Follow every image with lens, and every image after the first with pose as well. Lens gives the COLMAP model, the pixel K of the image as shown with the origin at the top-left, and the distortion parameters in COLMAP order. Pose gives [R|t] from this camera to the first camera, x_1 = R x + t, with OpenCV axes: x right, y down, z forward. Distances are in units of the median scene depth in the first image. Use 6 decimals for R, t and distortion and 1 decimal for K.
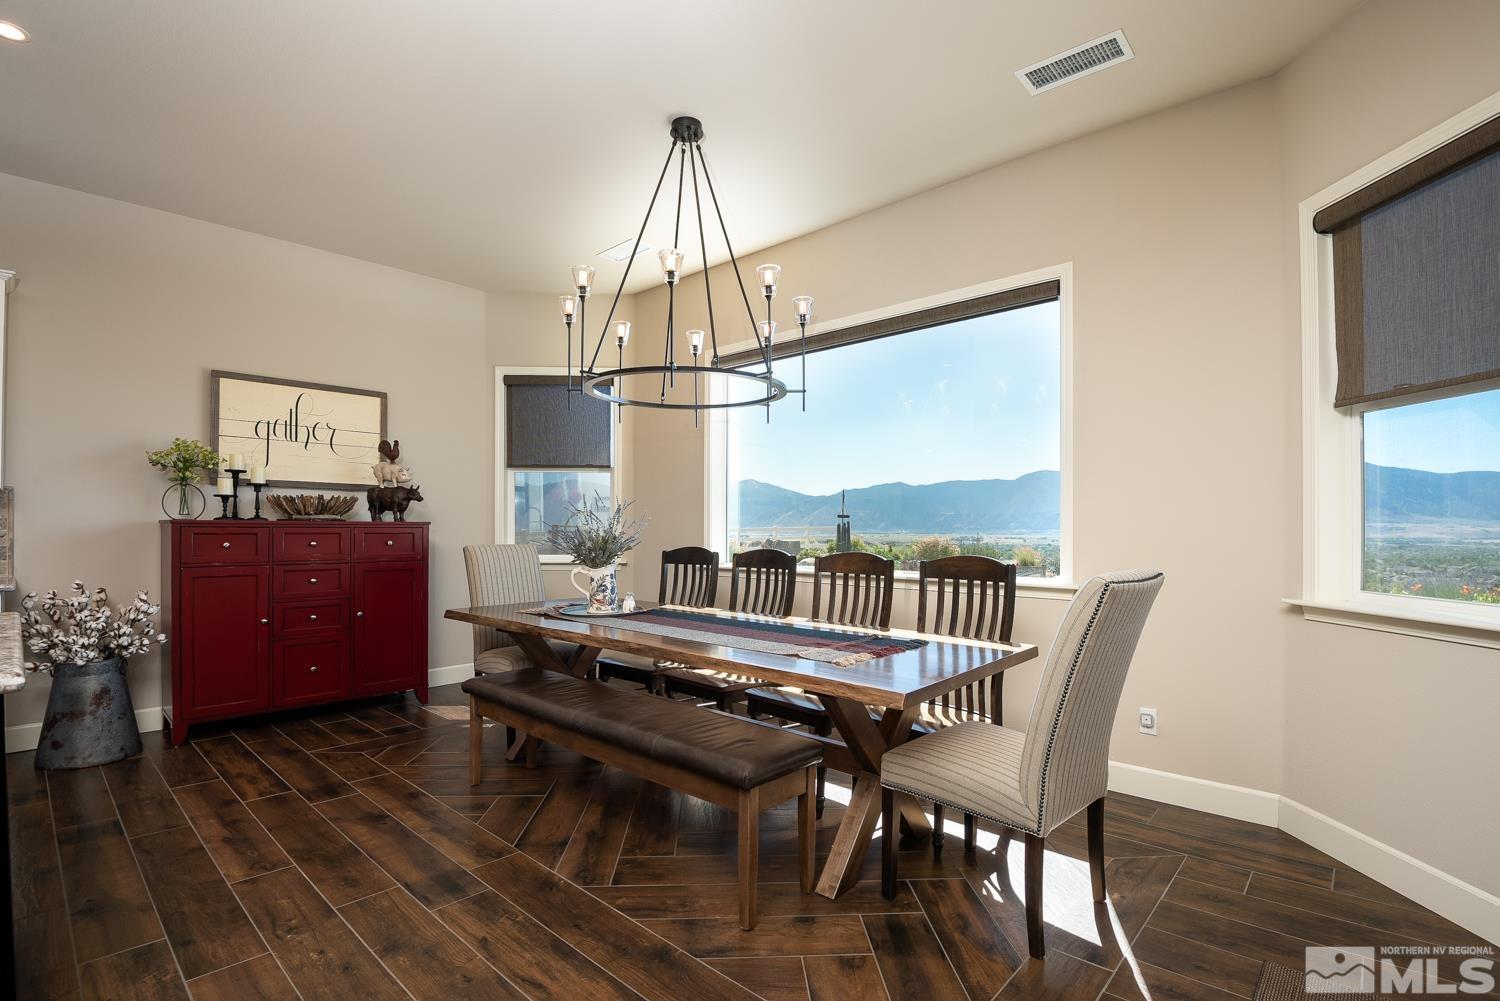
lens RADIAL K [[720.3, 0, 759.5], [0, 720.3, 525.5], [0, 0, 1]] dist [0.001330, -0.022167]
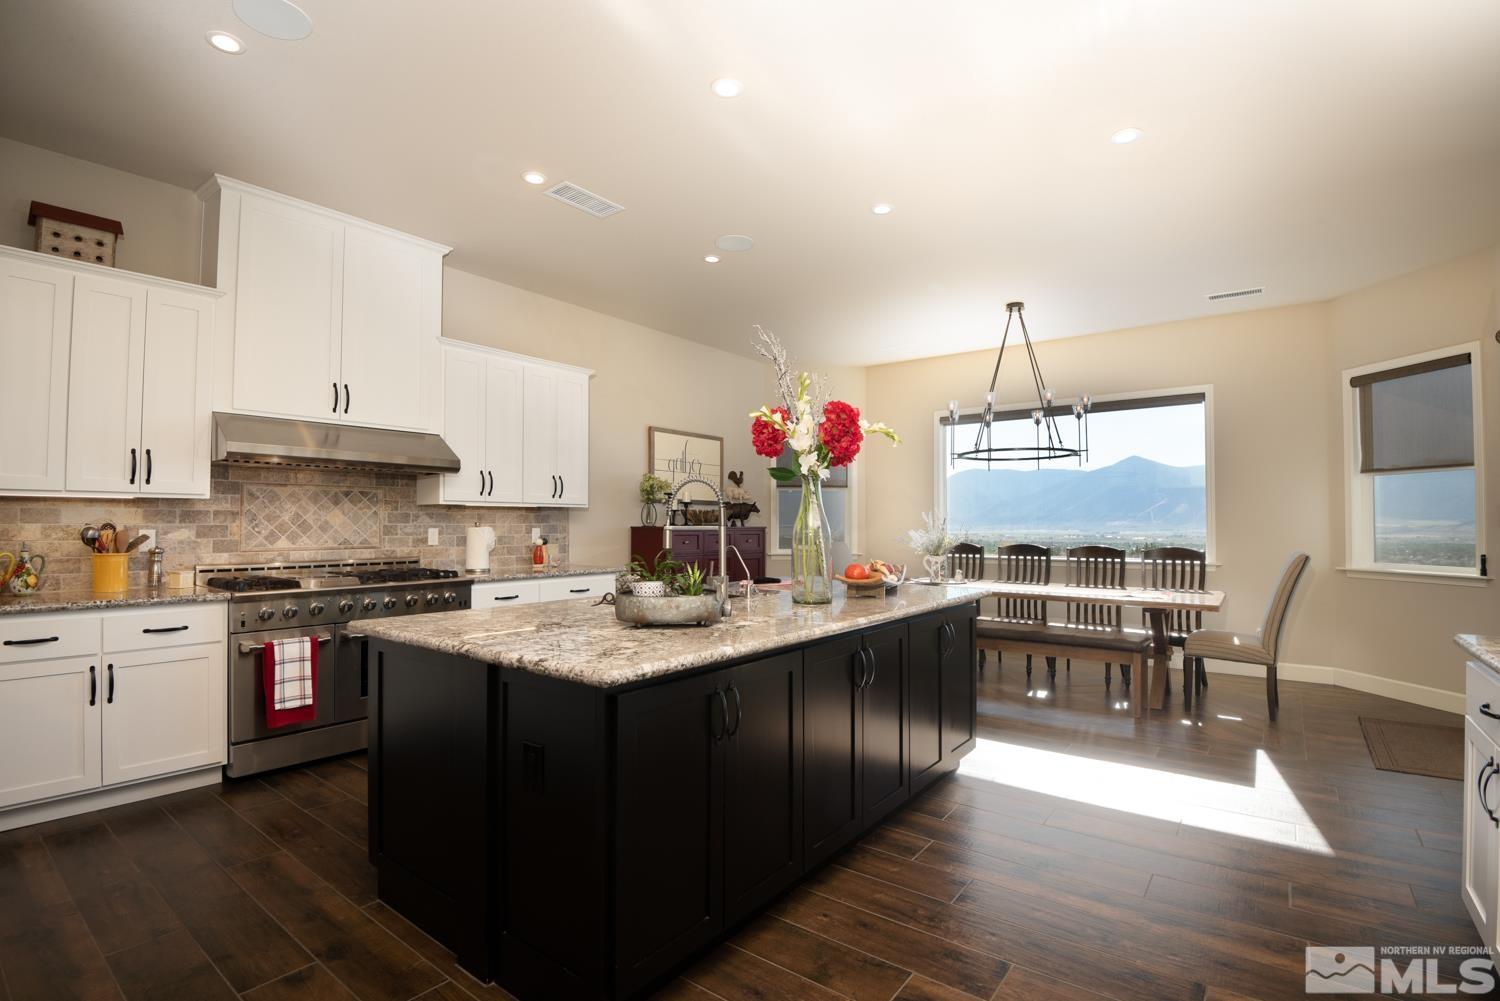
lens RADIAL K [[706.6, 0, 756.4], [0, 706.6, 518.1], [0, 0, 1]] dist [-0.001603, -0.029817]
pose [[0.995388, 0.000264, 0.095935, -0.695443], [0.000301, 0.999983, -0.005868, -0.015478], [-0.095935, 0.005870, 0.995370, -0.510236]]
